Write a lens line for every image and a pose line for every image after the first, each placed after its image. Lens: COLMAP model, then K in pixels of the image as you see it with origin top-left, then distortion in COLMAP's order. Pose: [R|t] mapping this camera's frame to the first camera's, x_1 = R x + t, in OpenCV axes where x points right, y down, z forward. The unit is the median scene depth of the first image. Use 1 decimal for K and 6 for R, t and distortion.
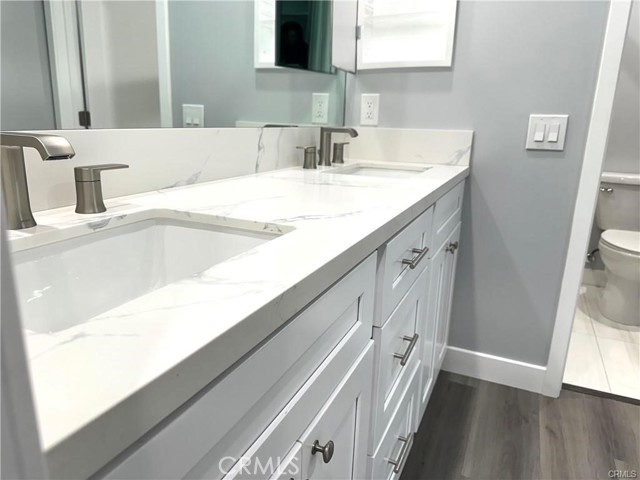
lens RADIAL K [[454.3, 0, 320.0], [0, 454.3, 240.0], [0, 0, 1]] dist [0.099444, -0.143789]
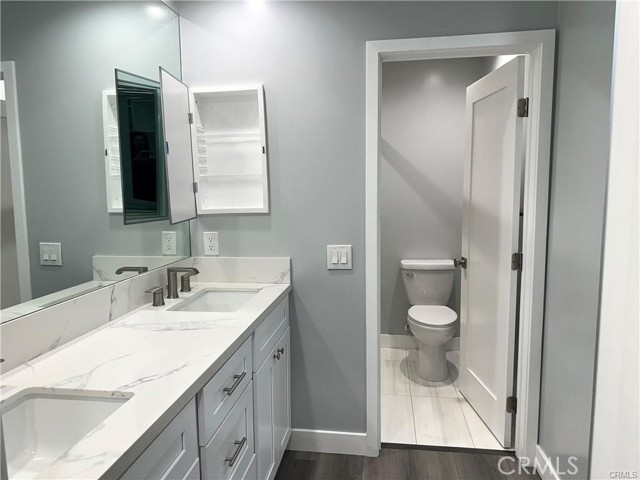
lens RADIAL K [[454.3, 0, 320.0], [0, 454.3, 240.0], [0, 0, 1]] dist [0.099444, -0.143789]
pose [[0.962175, -0.071182, 0.262967, 0.071662], [0.106824, 0.986539, -0.123815, -0.113603], [-0.250614, 0.147223, 0.956827, -0.282689]]
